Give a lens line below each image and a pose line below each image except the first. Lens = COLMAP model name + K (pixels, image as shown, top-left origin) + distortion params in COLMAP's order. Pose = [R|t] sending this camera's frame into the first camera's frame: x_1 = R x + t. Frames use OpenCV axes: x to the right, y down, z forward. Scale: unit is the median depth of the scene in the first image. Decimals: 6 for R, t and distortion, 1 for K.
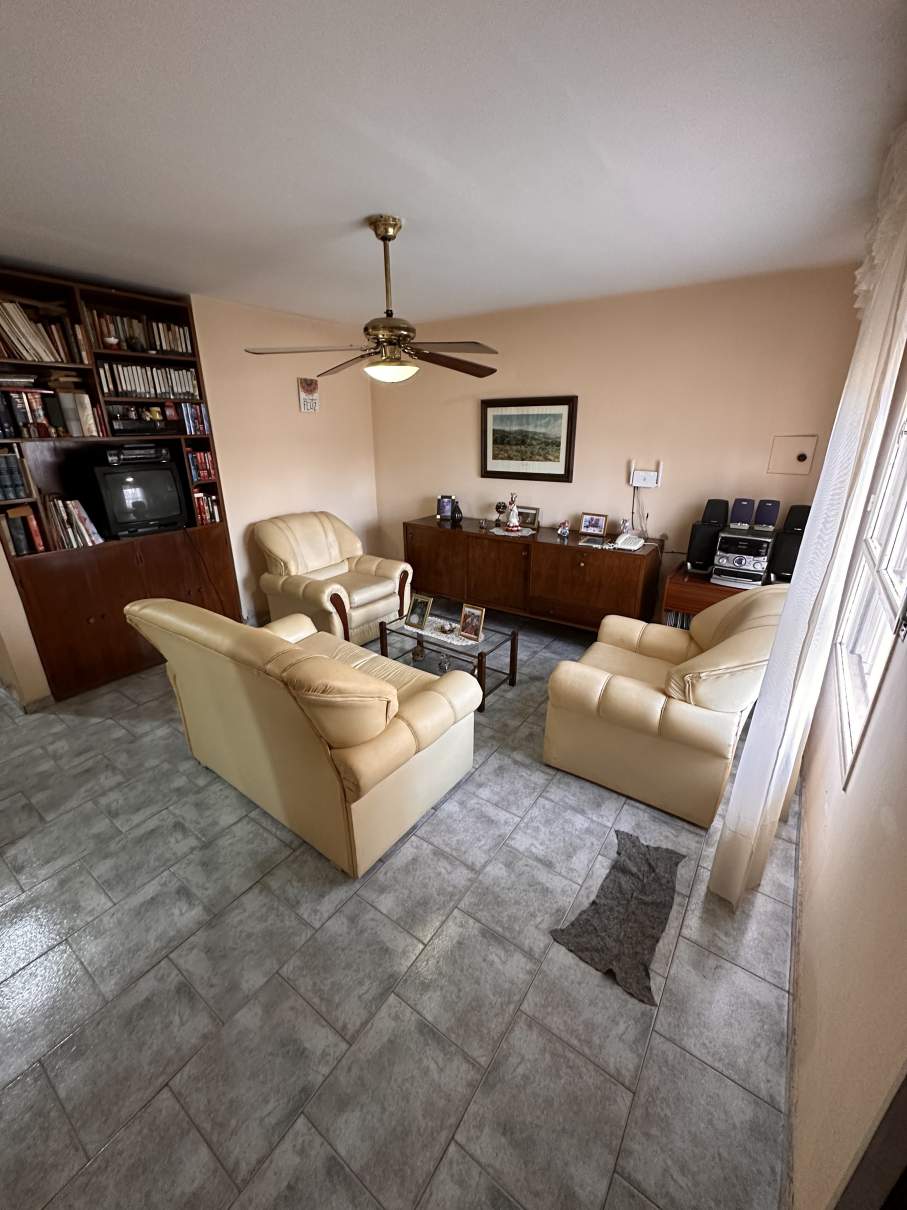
lens RADIAL K [[482.1, 0, 452.0], [0, 482.1, 604.2], [0, 0, 1]] dist [-0.003991, 0.000944]
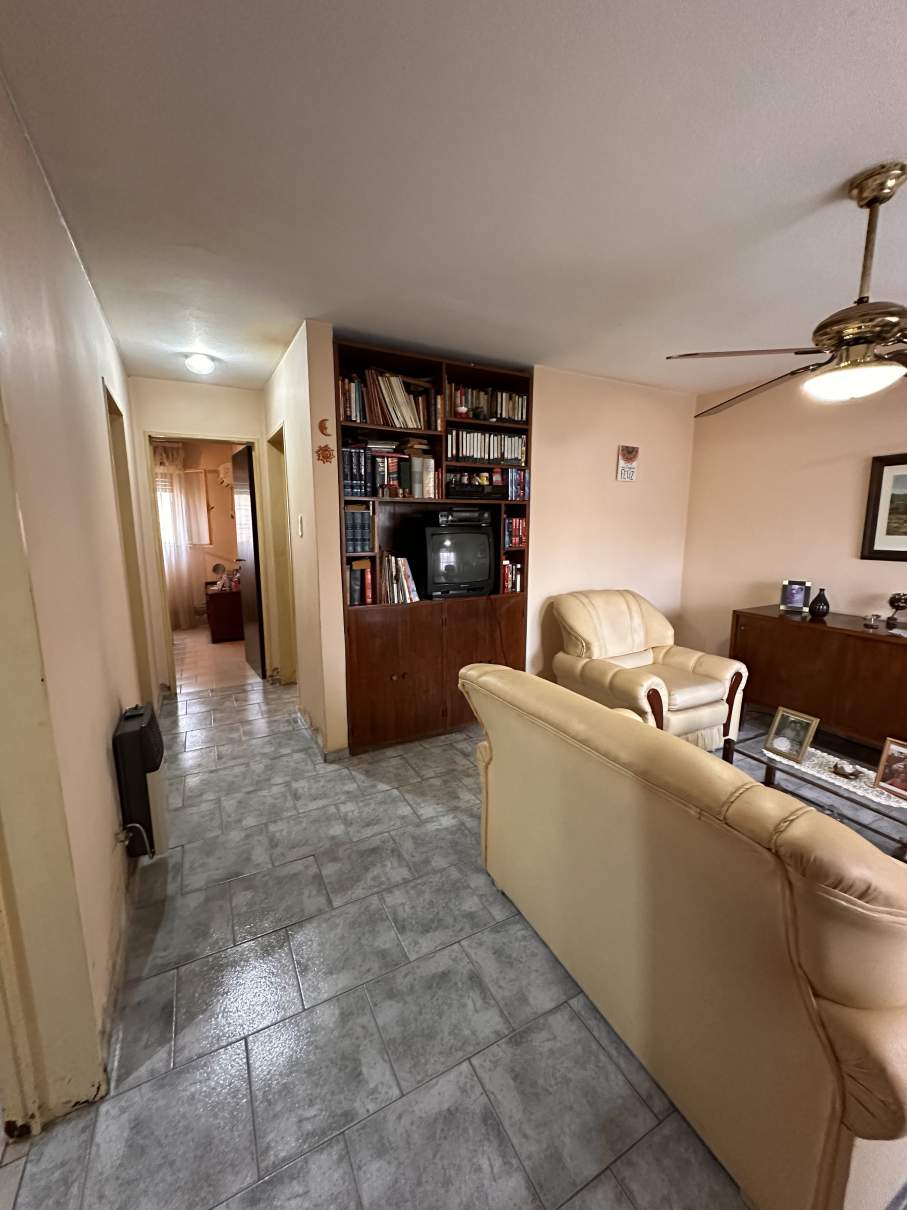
lens RADIAL K [[482.1, 0, 453.7], [0, 482.1, 604.4], [0, 0, 1]] dist [-0.003991, 0.000944]
pose [[0.891888, 0.079498, -0.445215, -0.218172], [-0.161290, 0.975609, -0.148902, 0.014569], [0.422518, 0.204613, 0.882956, 0.156773]]
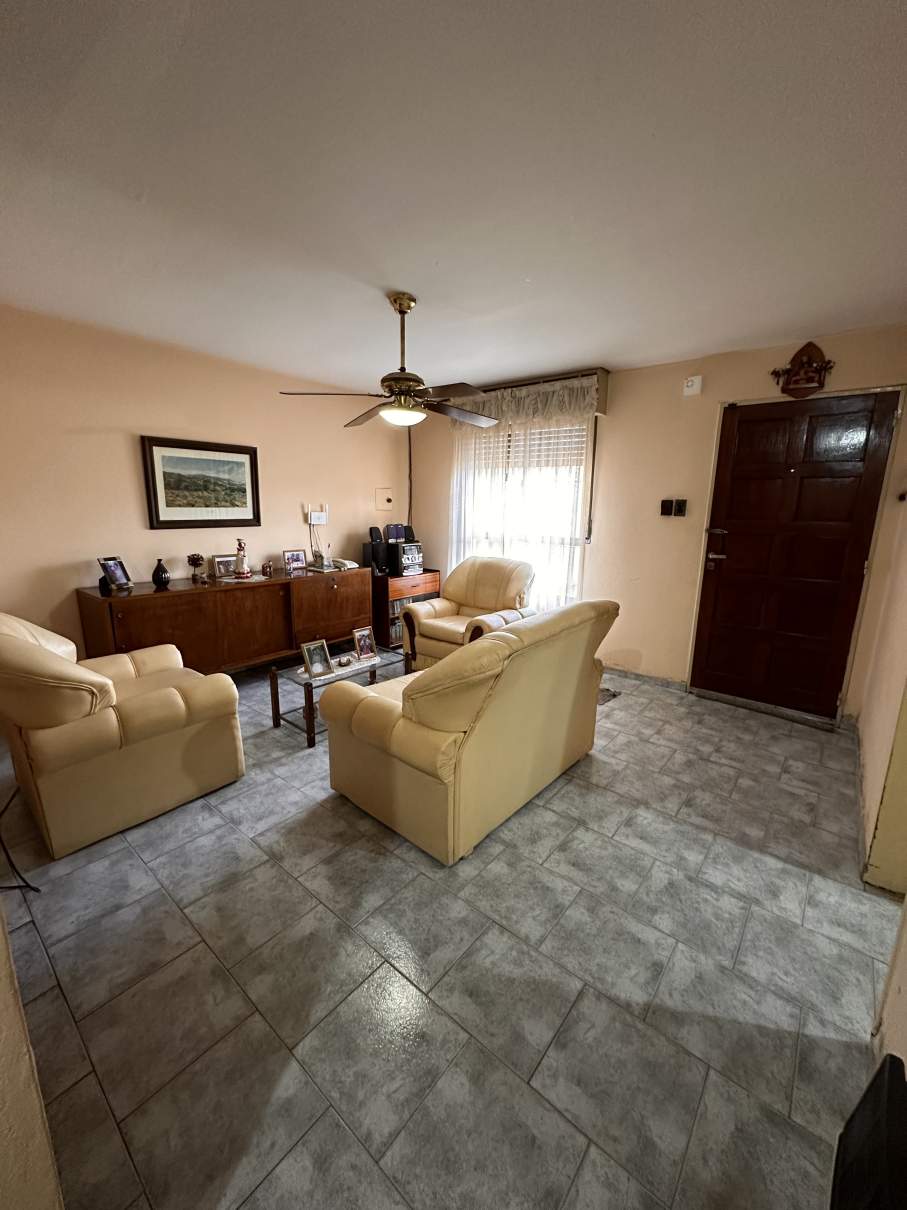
lens RADIAL K [[482.1, 0, 455.6], [0, 482.1, 601.9], [0, 0, 1]] dist [-0.003991, 0.000944]
pose [[0.072487, -0.191288, 0.978854, -0.977545], [0.330875, 0.930467, 0.157330, -0.150205], [-0.940886, 0.312474, 0.130739, 0.628797]]
